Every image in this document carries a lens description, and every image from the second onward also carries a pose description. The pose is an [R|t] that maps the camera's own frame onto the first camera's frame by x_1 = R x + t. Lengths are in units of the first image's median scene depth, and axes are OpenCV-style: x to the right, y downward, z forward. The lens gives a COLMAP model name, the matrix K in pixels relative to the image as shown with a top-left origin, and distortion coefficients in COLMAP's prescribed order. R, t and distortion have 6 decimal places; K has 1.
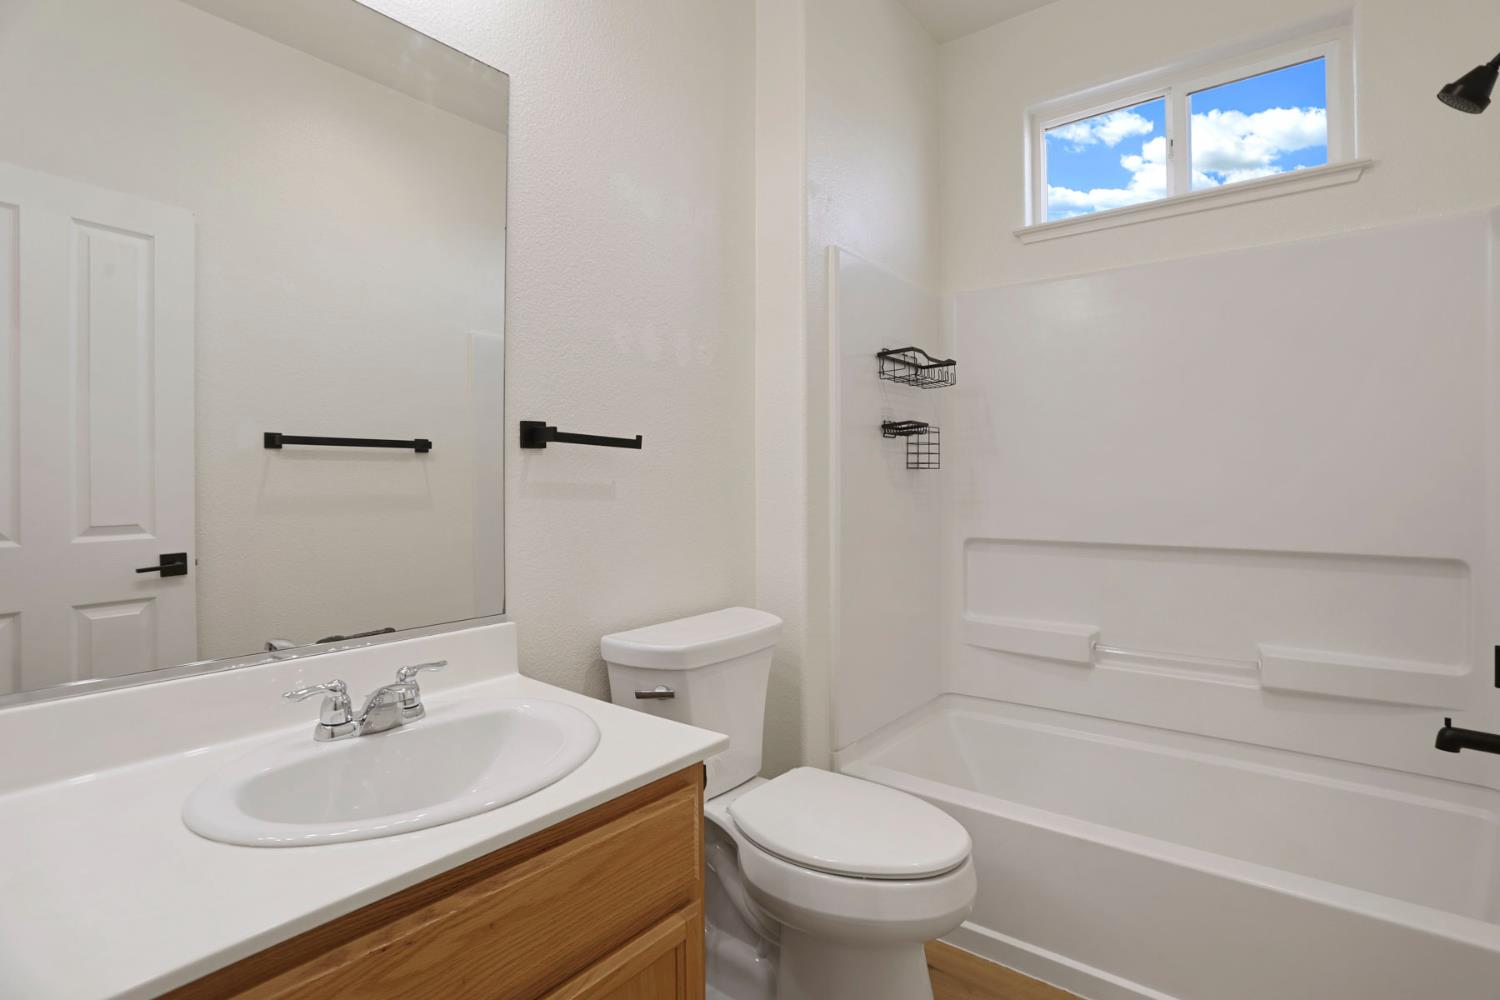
lens RADIAL K [[748.7, 0, 763.0], [0, 748.7, 480.5], [0, 0, 1]] dist [-0.075471, 0.038349]
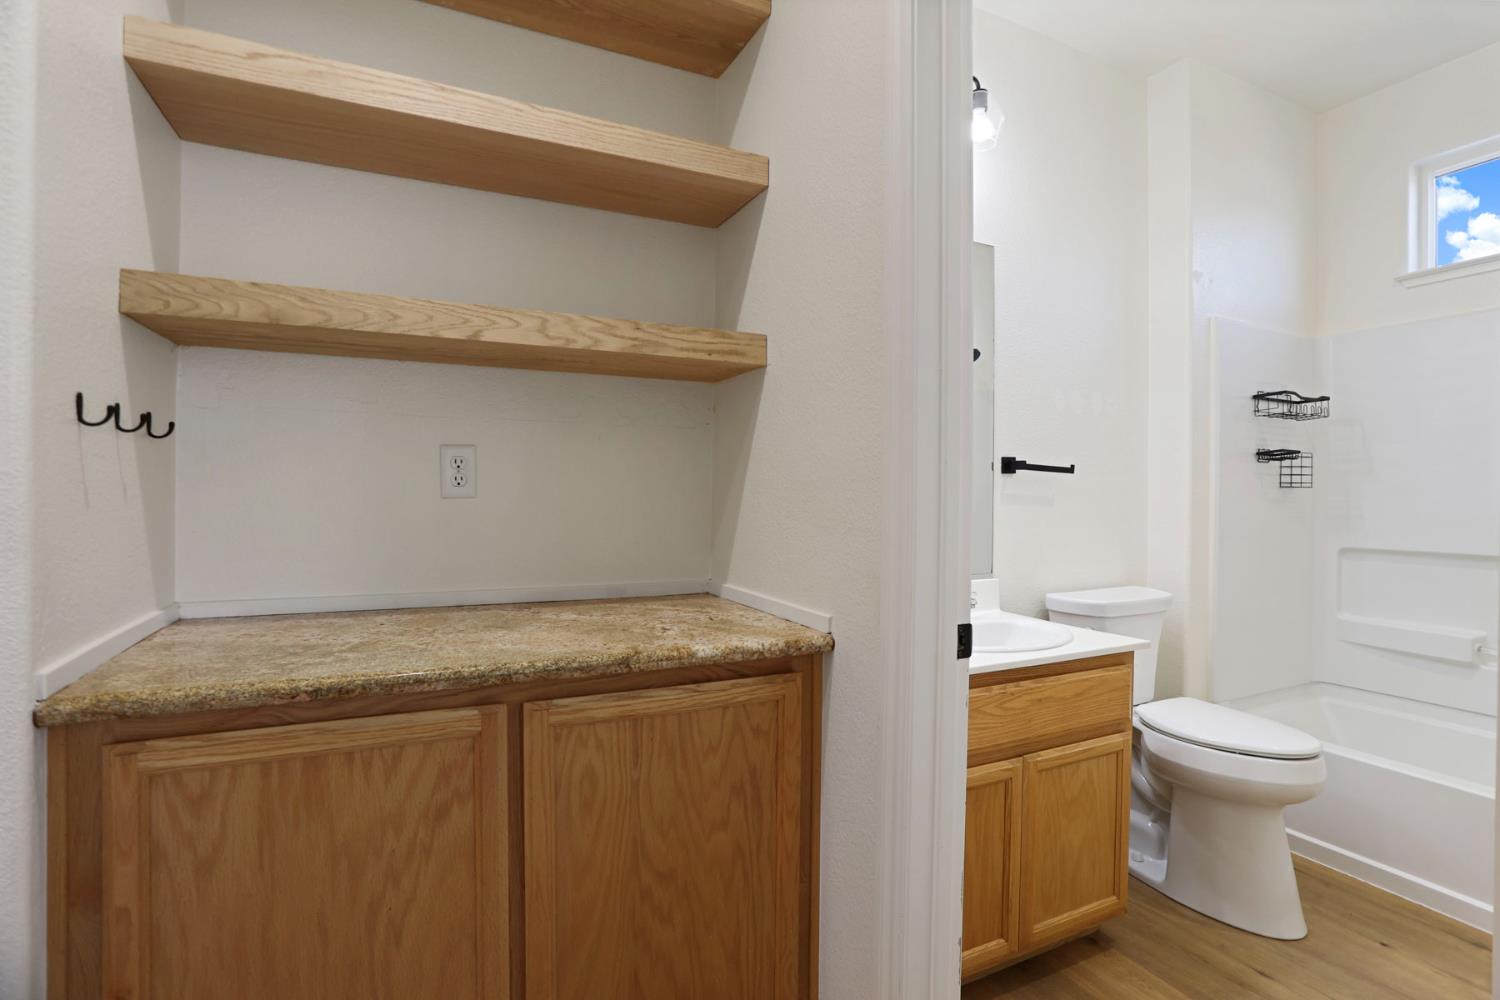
lens RADIAL K [[748.7, 0, 763.0], [0, 748.7, 480.5], [0, 0, 1]] dist [-0.075471, 0.038349]
pose [[0.902295, 0.009568, -0.431013, -0.061499], [-0.015374, 0.999832, -0.009989, -0.002213], [0.430845, 0.015639, 0.902291, -0.464144]]
